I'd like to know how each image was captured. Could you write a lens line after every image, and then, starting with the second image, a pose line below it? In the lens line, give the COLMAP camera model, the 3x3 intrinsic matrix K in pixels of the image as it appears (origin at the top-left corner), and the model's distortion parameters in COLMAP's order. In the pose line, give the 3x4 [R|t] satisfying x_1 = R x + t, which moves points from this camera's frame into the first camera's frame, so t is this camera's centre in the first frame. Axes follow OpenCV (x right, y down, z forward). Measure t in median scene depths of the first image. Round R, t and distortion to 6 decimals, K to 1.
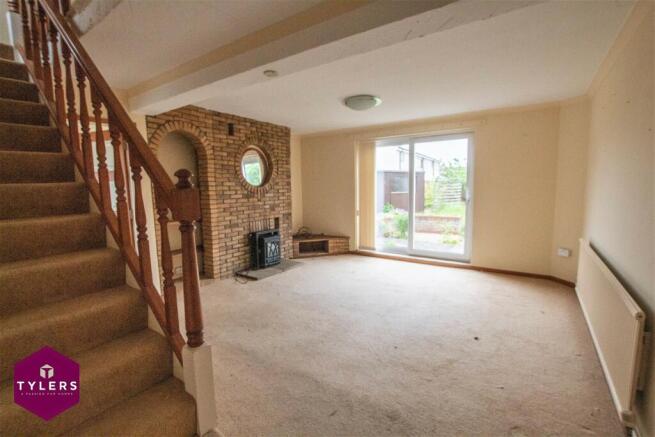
lens RADIAL K [[303.5, 0, 328.4], [0, 303.5, 219.5], [0, 0, 1]] dist [-0.025561, -0.000611]
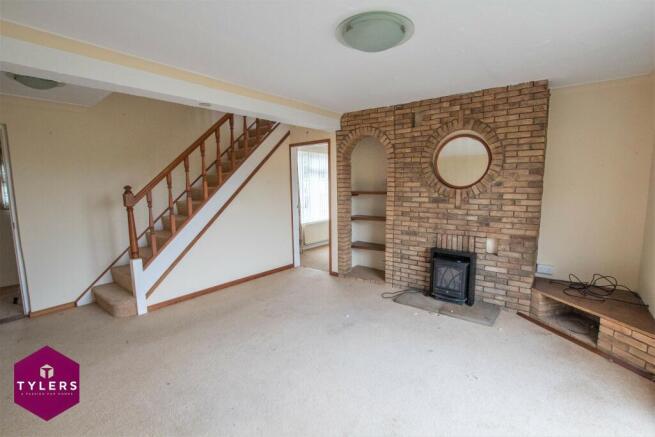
lens RADIAL K [[303.5, 0, 328.4], [0, 303.5, 218.6], [0, 0, 1]] dist [-0.025561, -0.000611]
pose [[-0.066076, 0.134592, -0.988696, 0.548476], [-0.096260, 0.985380, 0.140574, -0.119549], [0.993161, 0.104460, -0.052154, 0.813757]]
